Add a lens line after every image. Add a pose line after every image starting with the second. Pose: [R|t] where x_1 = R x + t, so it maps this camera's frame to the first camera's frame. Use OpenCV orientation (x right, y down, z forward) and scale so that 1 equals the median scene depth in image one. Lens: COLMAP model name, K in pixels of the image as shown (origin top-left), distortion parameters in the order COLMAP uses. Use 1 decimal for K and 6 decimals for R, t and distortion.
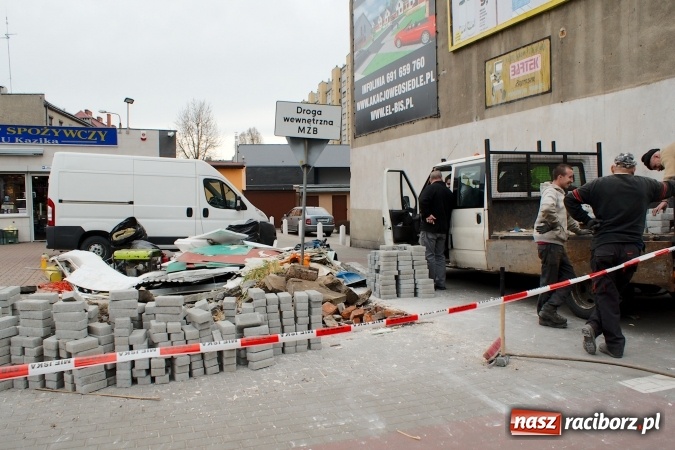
lens RADIAL K [[587.5, 0, 337.5], [0, 587.5, 225.0], [0, 0, 1]] dist [-0.151993, 0.160517]
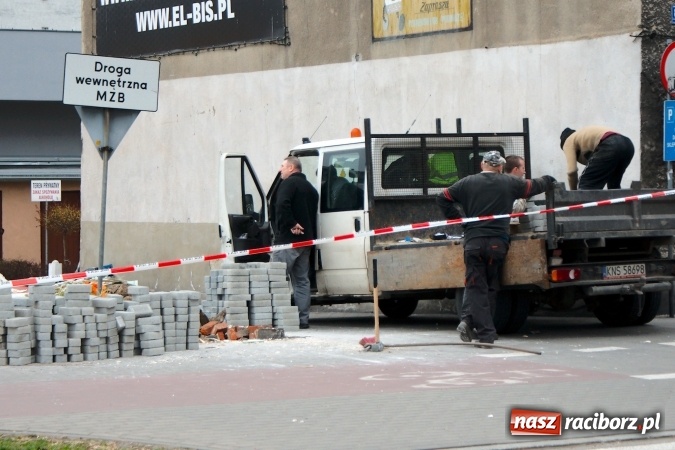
lens RADIAL K [[2507.1, 0, 337.5], [0, 2507.1, 225.0], [0, 0, 1]] dist [0.208872, 2.846489]
pose [[0.976015, -0.000301, 0.217703, -0.427721], [0.008454, 0.999297, -0.036521, 0.095272], [-0.217539, 0.037486, 0.975332, -1.890532]]
